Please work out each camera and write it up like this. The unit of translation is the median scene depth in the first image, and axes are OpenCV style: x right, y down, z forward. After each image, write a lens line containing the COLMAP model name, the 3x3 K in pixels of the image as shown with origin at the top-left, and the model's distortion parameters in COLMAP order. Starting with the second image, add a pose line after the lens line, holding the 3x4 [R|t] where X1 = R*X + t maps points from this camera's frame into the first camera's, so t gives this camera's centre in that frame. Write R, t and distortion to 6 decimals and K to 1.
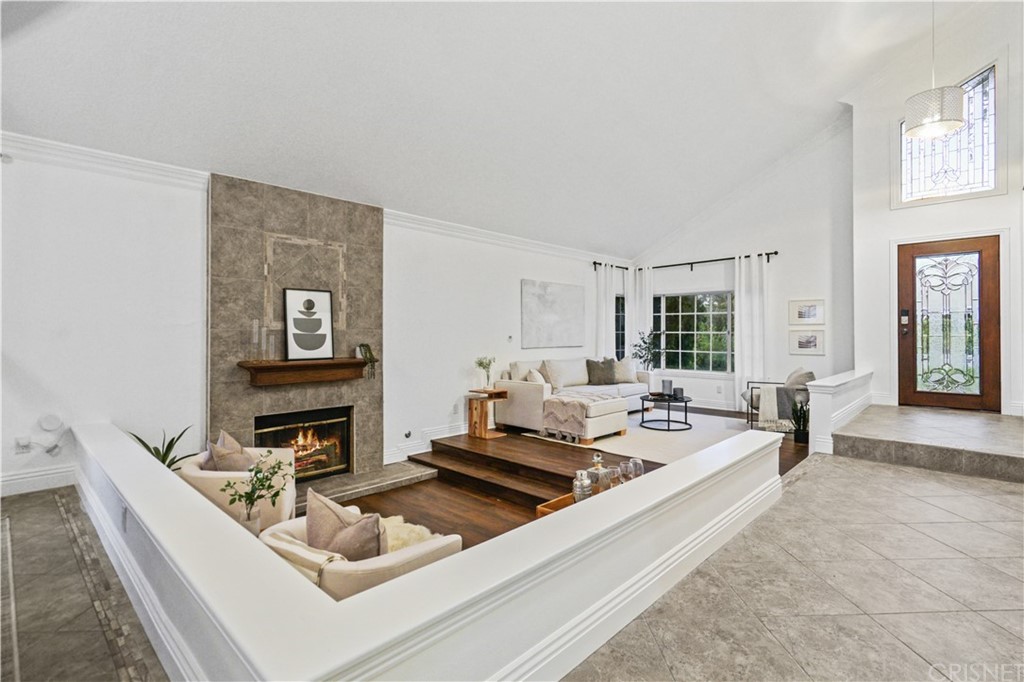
lens RADIAL K [[480.9, 0, 520.4], [0, 480.9, 330.2], [0, 0, 1]] dist [-0.009973, 0.002672]
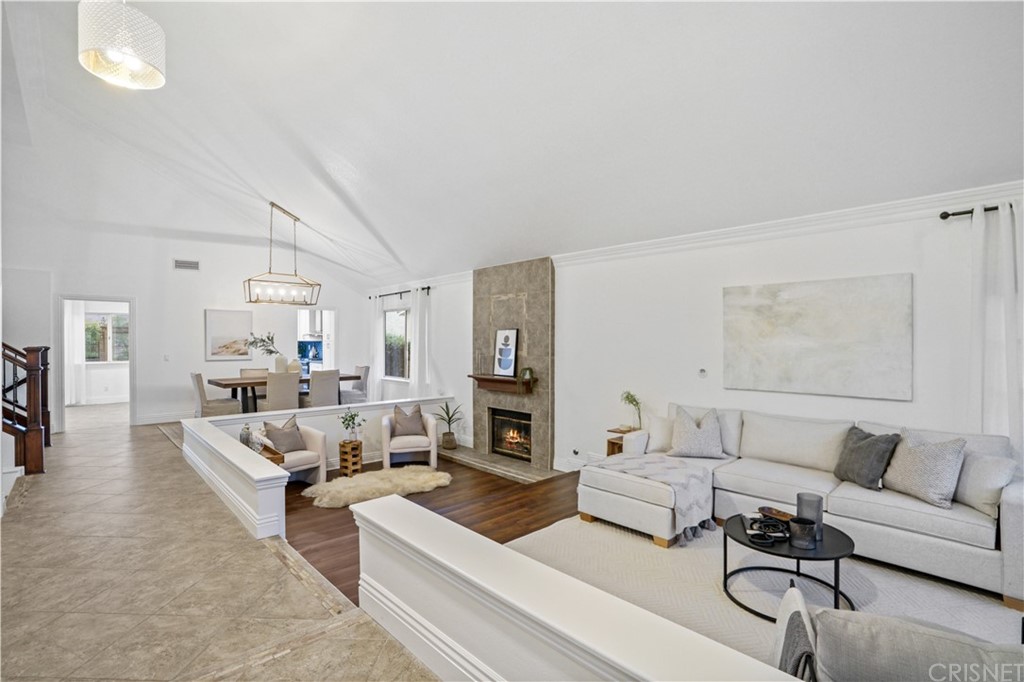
lens RADIAL K [[480.9, 0, 510.0], [0, 480.9, 346.7], [0, 0, 1]] dist [-0.009973, 0.002672]
pose [[-0.072464, 0.012995, -0.997286, 1.064025], [0.004814, 0.999908, 0.012679, -0.049023], [0.997359, -0.003882, -0.072520, 1.132648]]
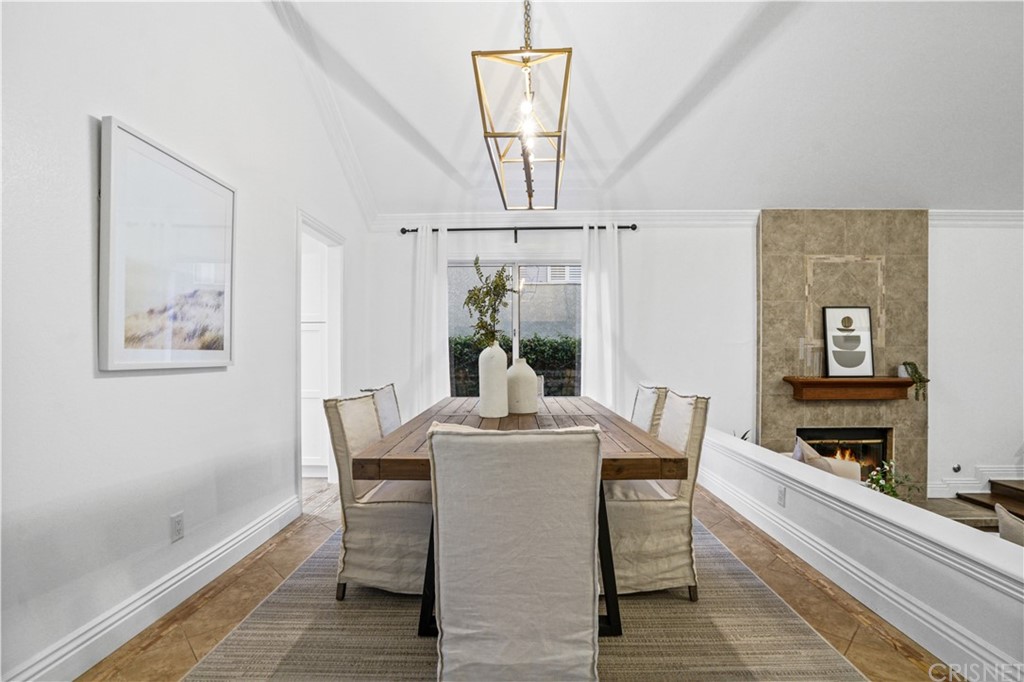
lens RADIAL K [[480.9, 0, 530.4], [0, 480.9, 359.3], [0, 0, 1]] dist [-0.009973, 0.002672]
pose [[0.697953, 0.004882, -0.716127, -0.189228], [0.005881, 0.999904, 0.012548, 0.008258], [0.716120, -0.012969, 0.697857, -0.168068]]
